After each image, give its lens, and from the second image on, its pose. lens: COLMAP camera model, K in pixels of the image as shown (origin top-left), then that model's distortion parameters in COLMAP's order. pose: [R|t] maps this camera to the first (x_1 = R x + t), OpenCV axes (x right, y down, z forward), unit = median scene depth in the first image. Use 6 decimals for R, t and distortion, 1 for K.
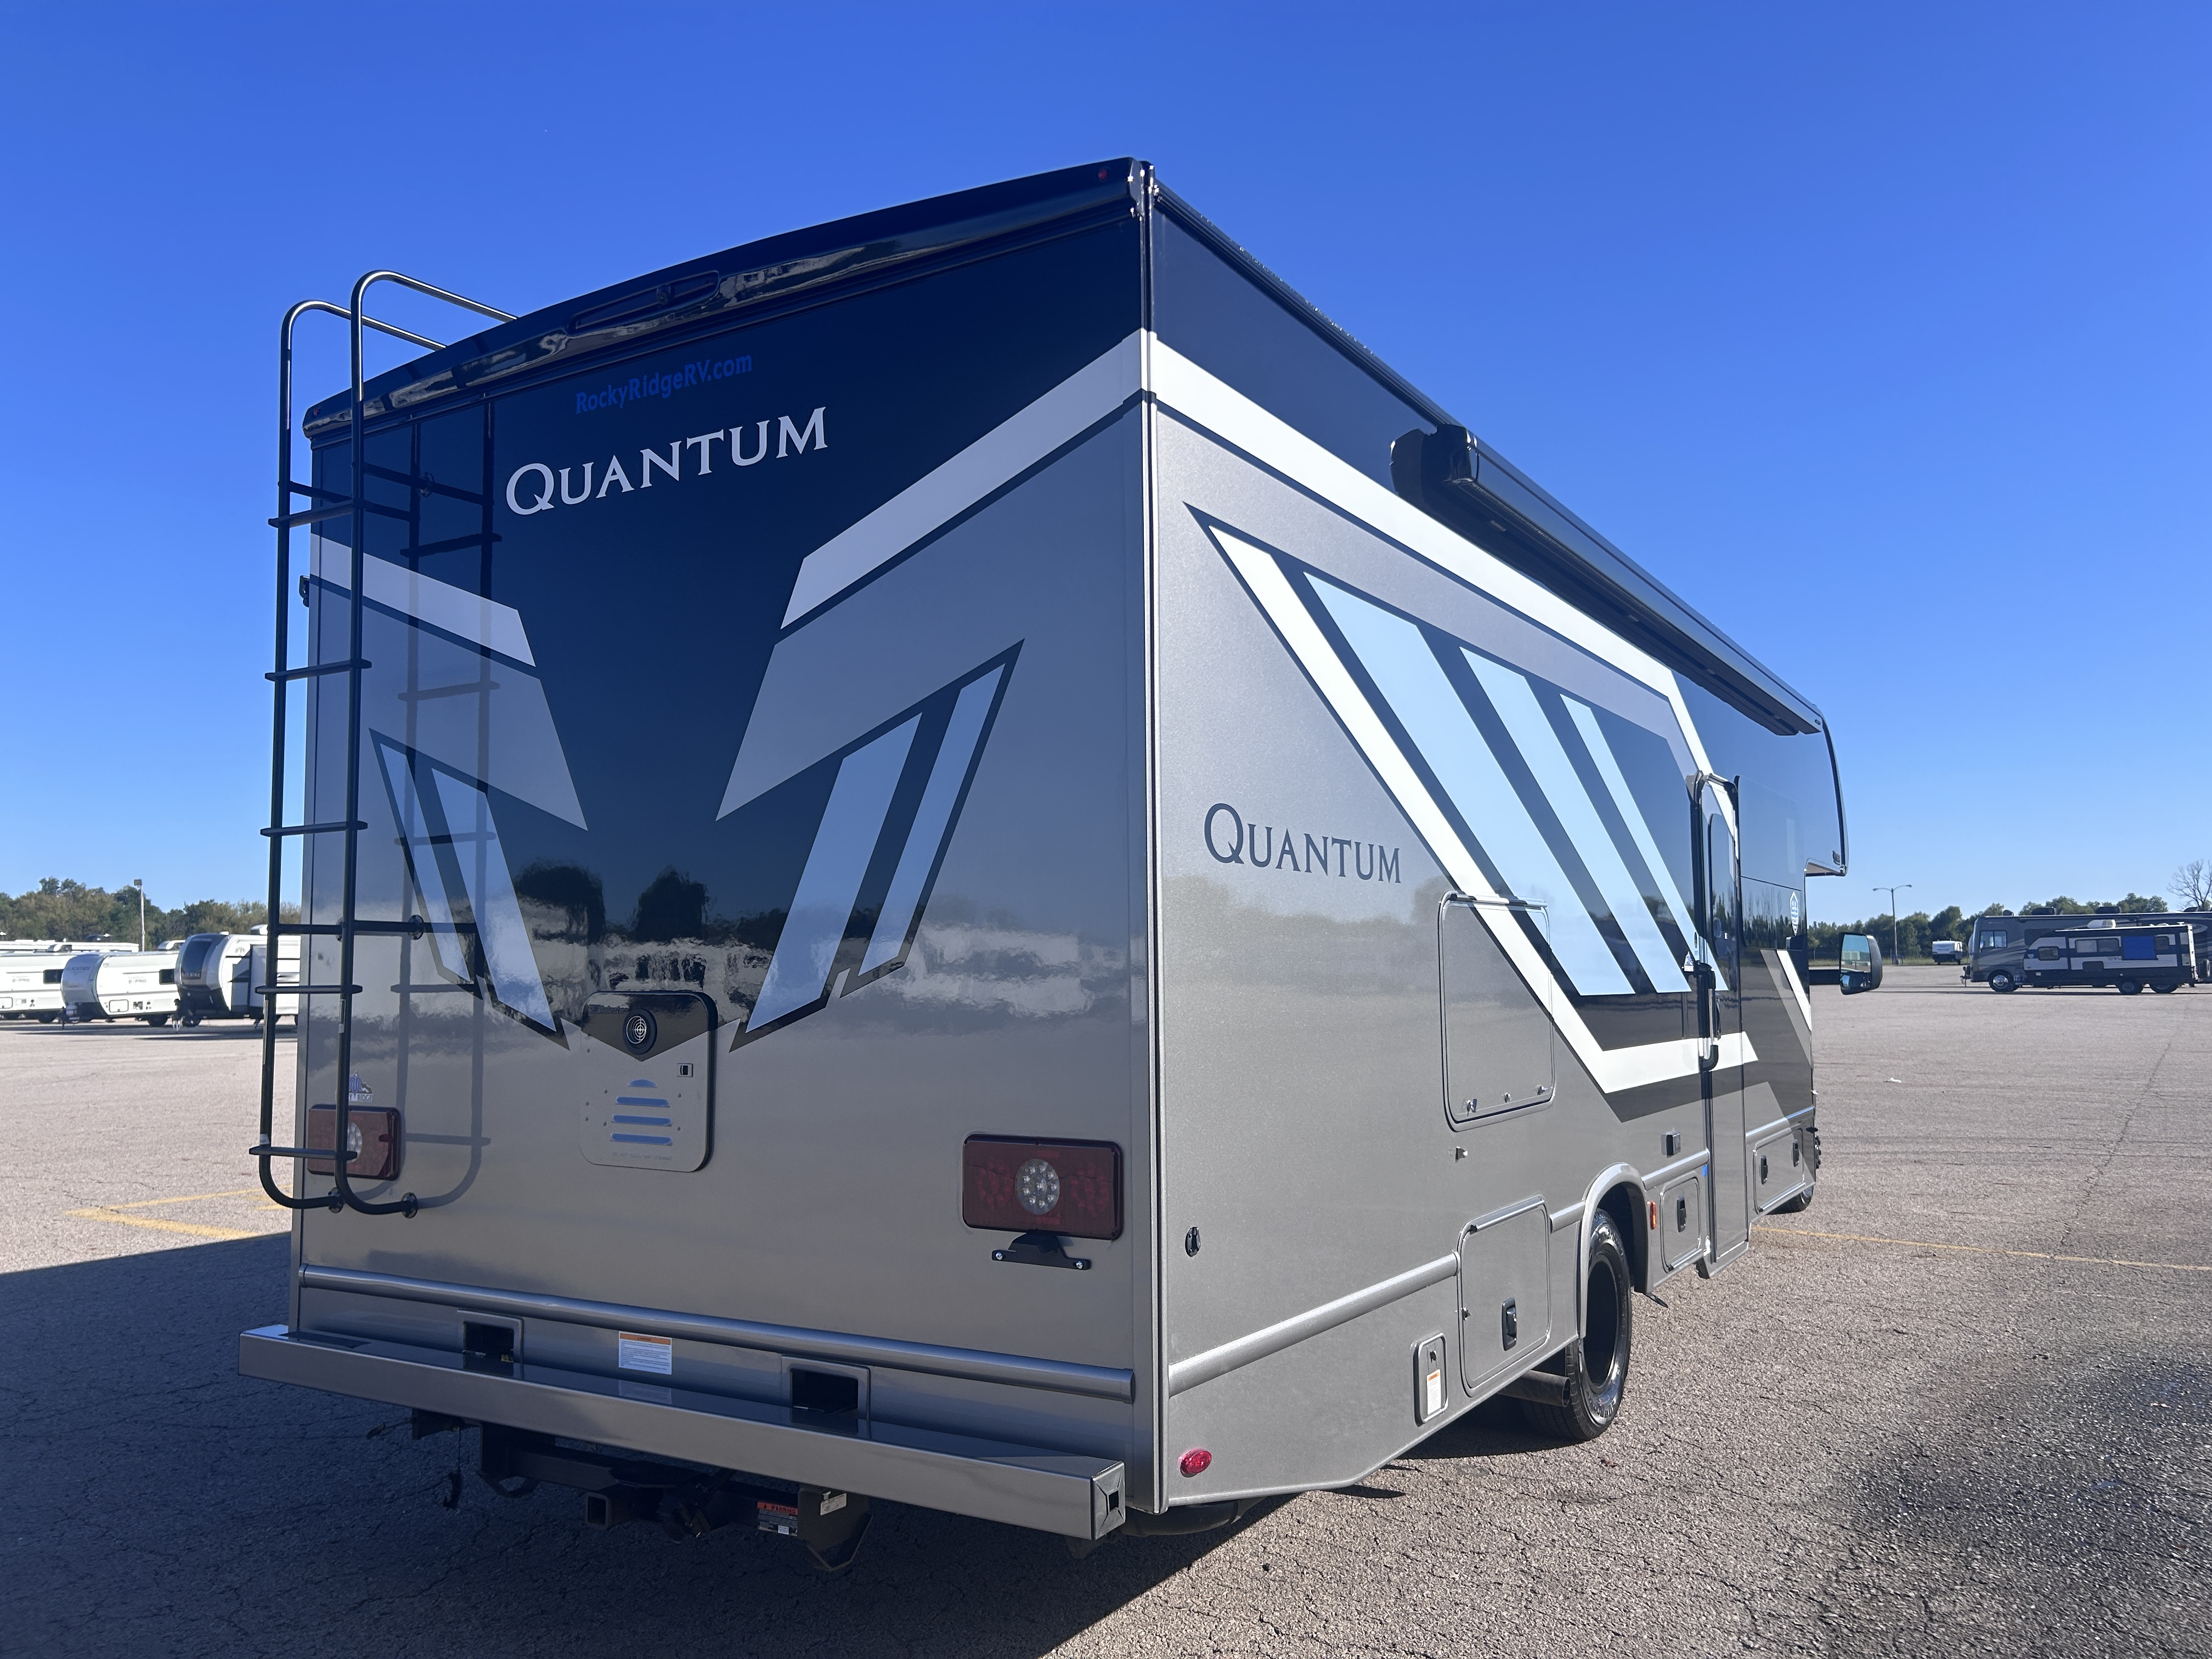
lens RADIAL K [[1664.3, 0, 1098.5], [0, 1664.3, 833.9], [0, 0, 1]] dist [0.063460, -0.024028]
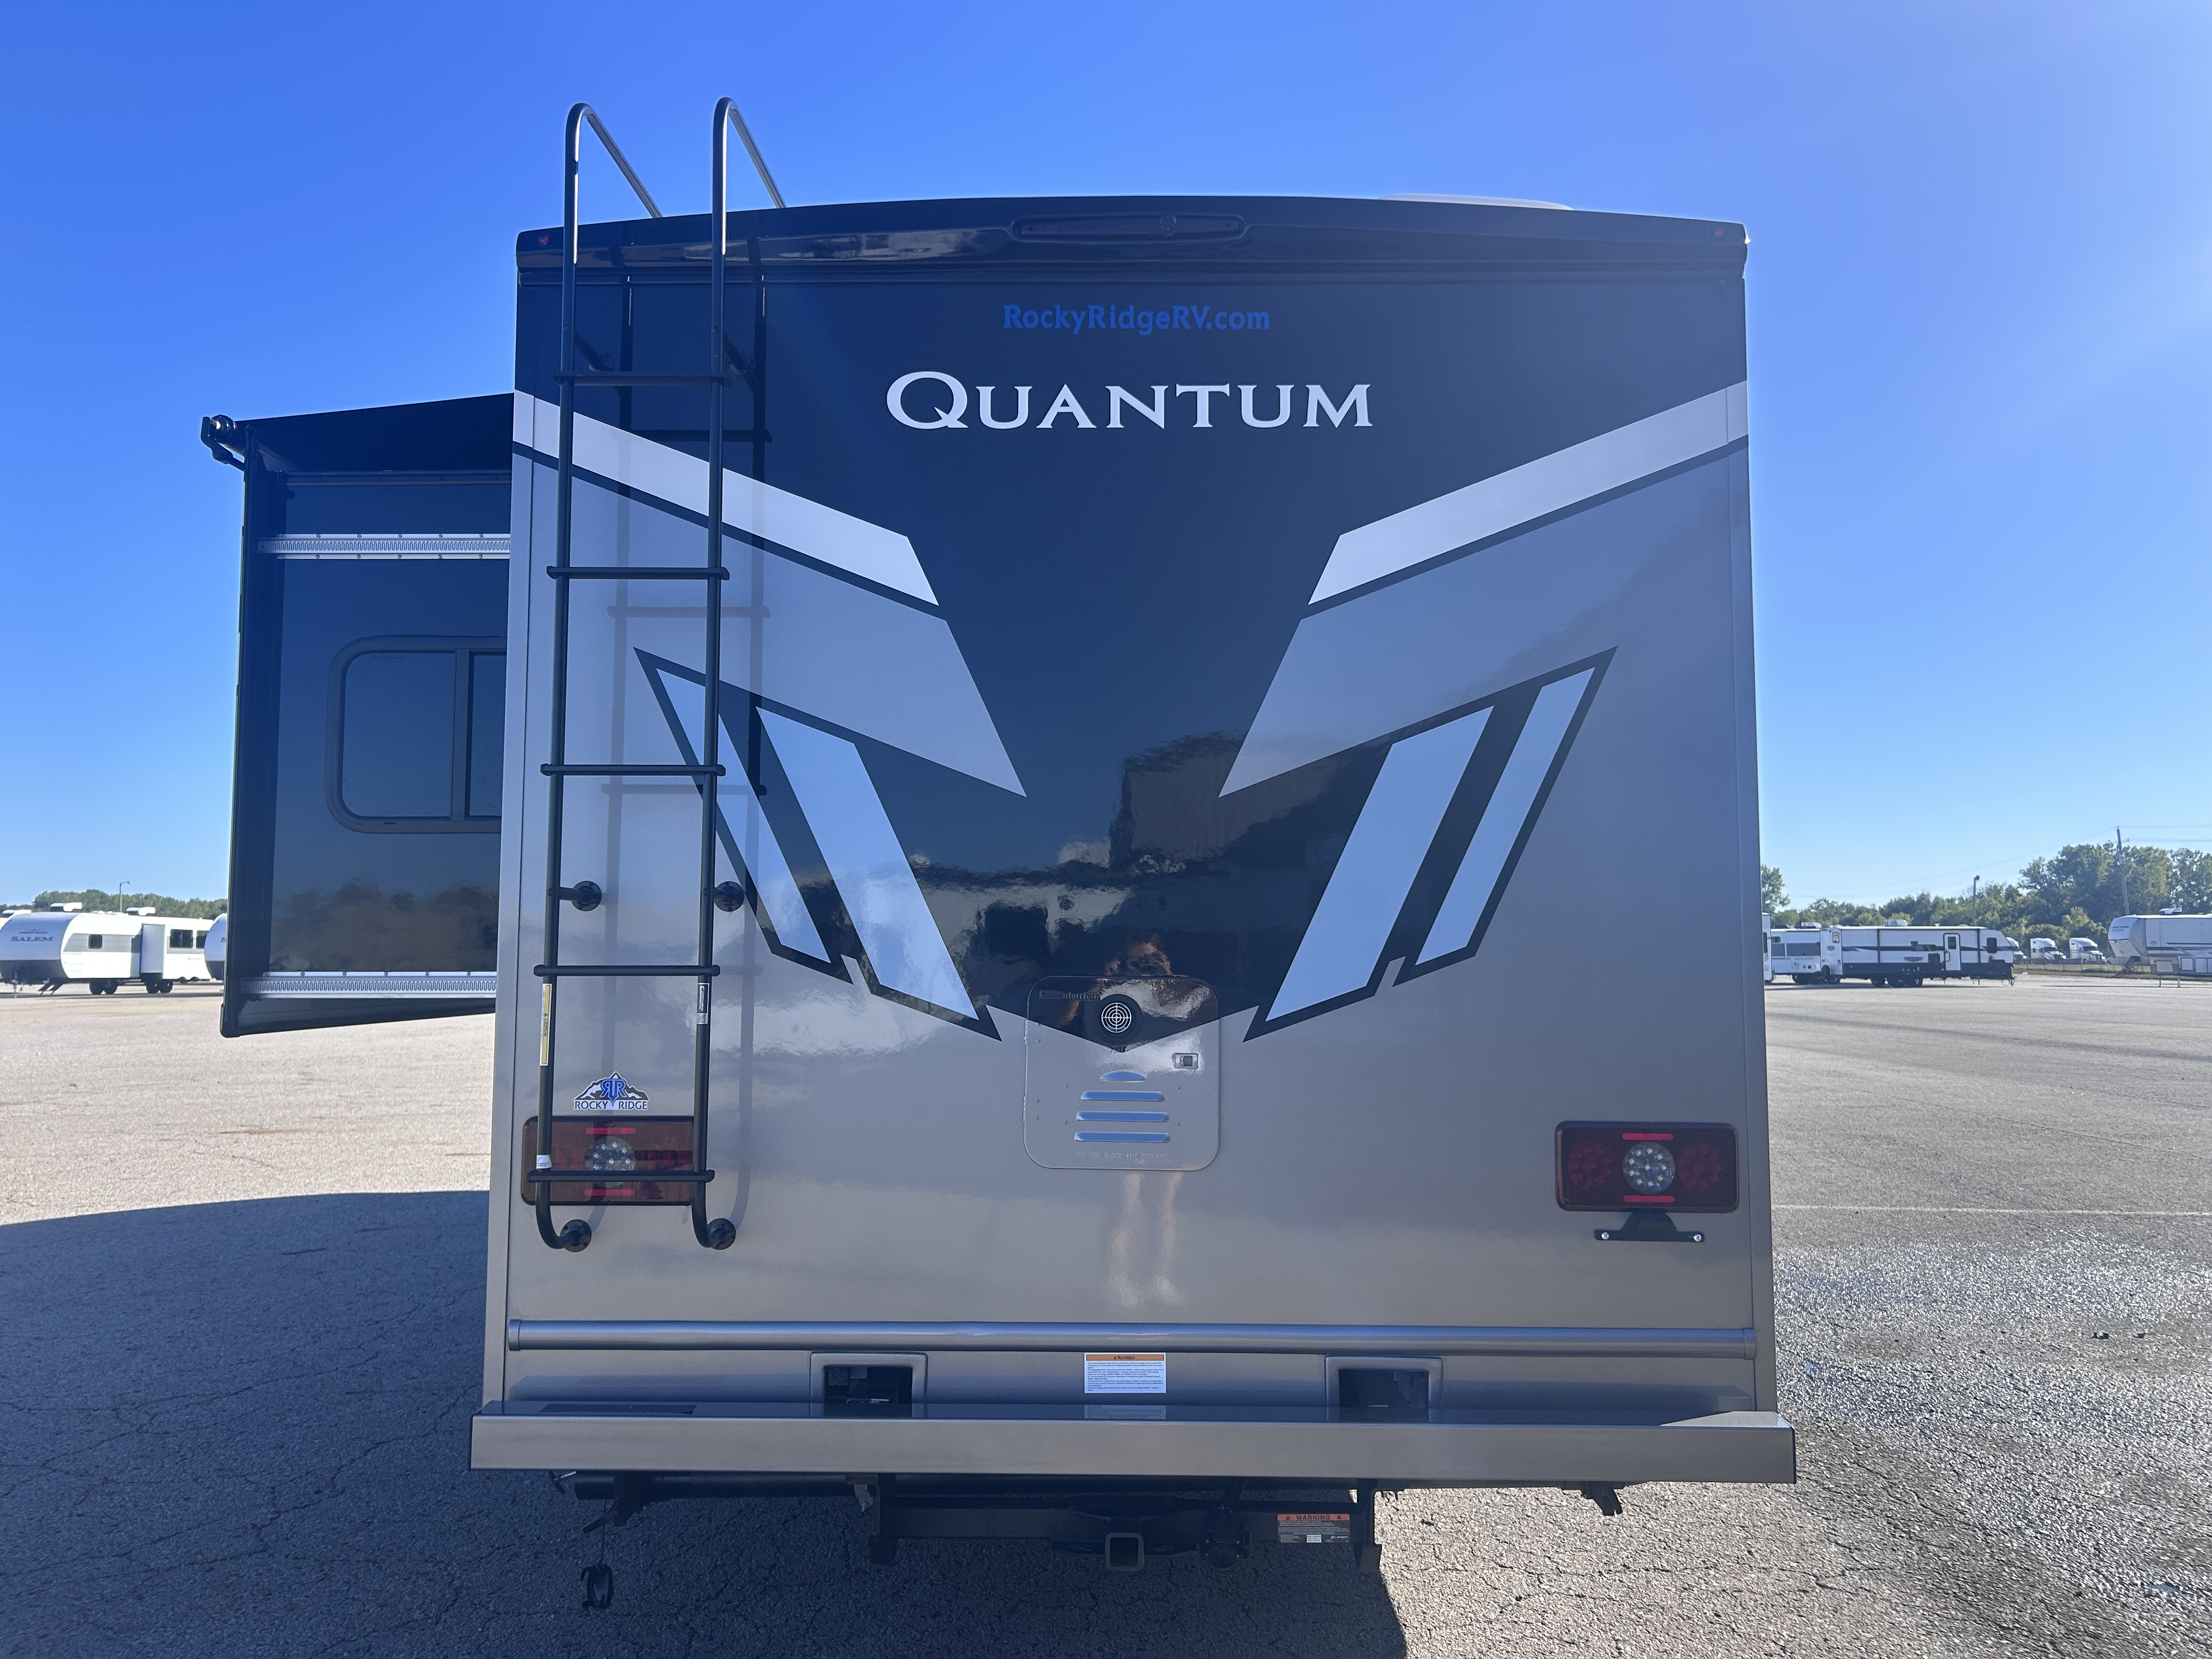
lens RADIAL K [[1664.3, 0, 1109.3], [0, 1664.3, 817.3], [0, 0, 1]] dist [0.063460, -0.024028]
pose [[0.861191, 0.057011, 0.505073, -0.743933], [-0.055499, 0.998296, -0.018054, 0.023367], [-0.505242, -0.012483, 0.862888, 0.216865]]
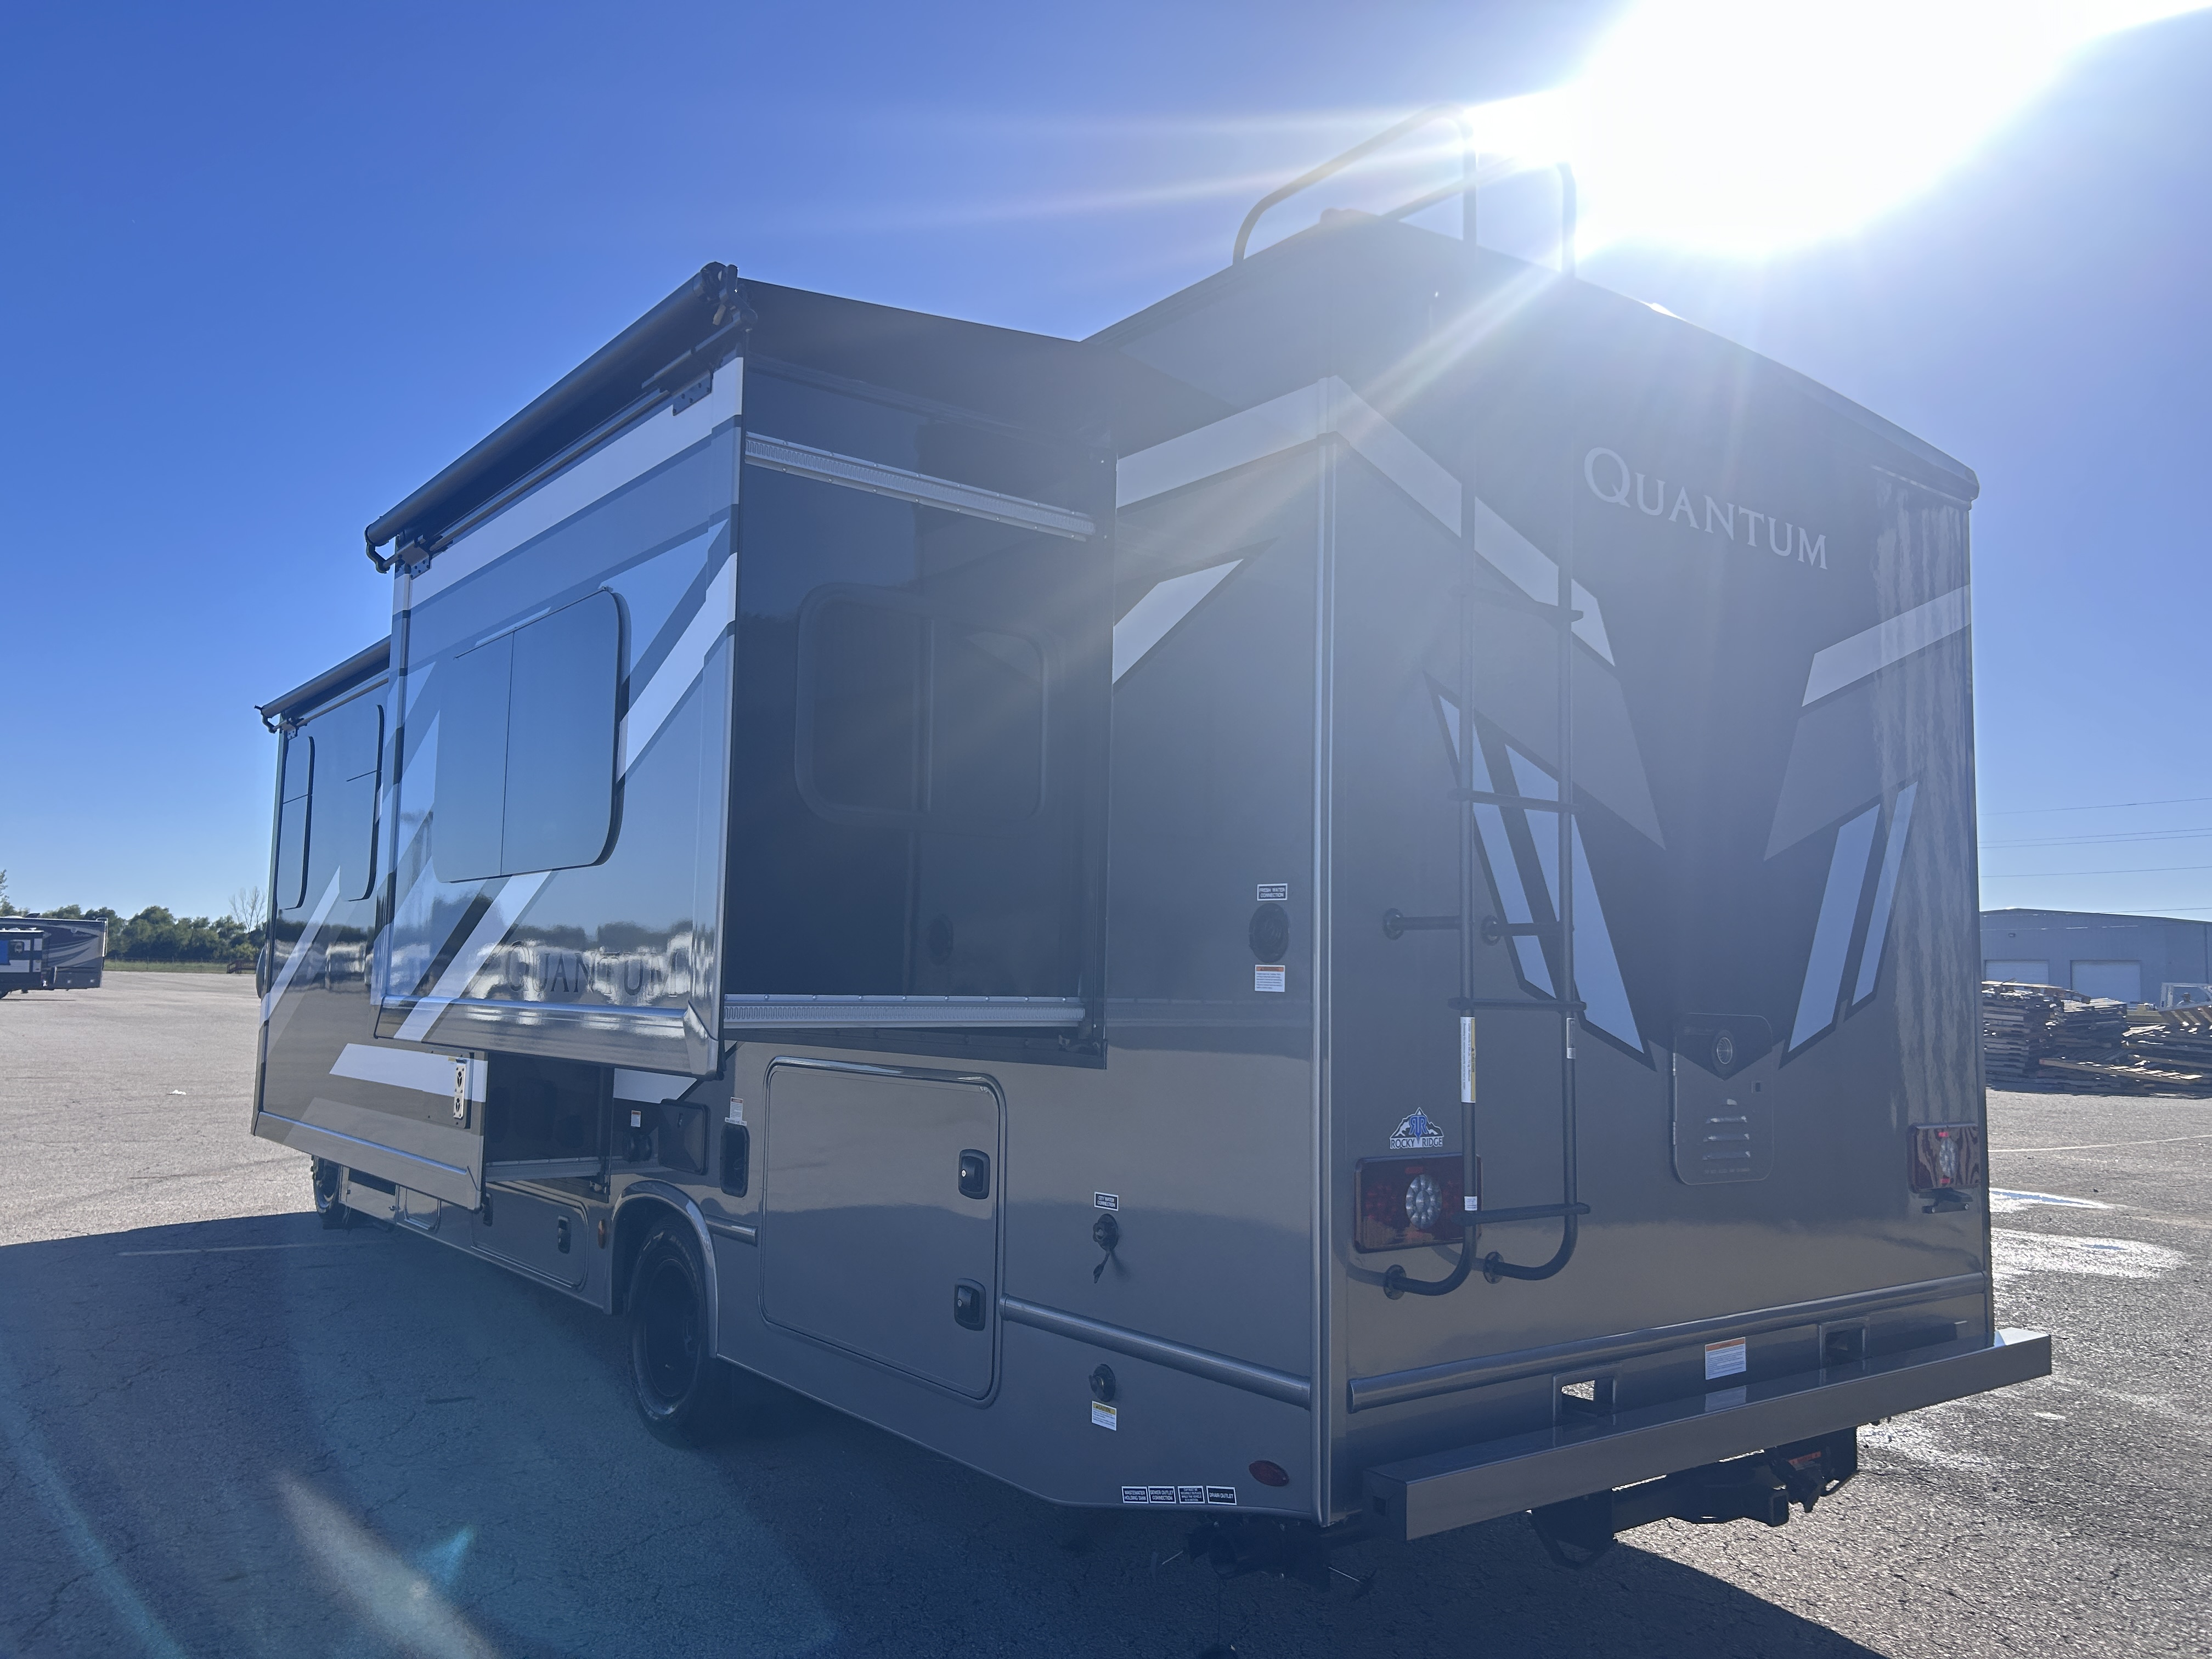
lens RADIAL K [[1664.3, 0, 1106.1], [0, 1664.3, 842.6], [0, 0, 1]] dist [0.063460, -0.024028]
pose [[0.344001, 0.101314, 0.933487, -1.400431], [-0.103419, 0.992201, -0.069576, 0.100194], [-0.933256, -0.072606, 0.351797, 0.997465]]
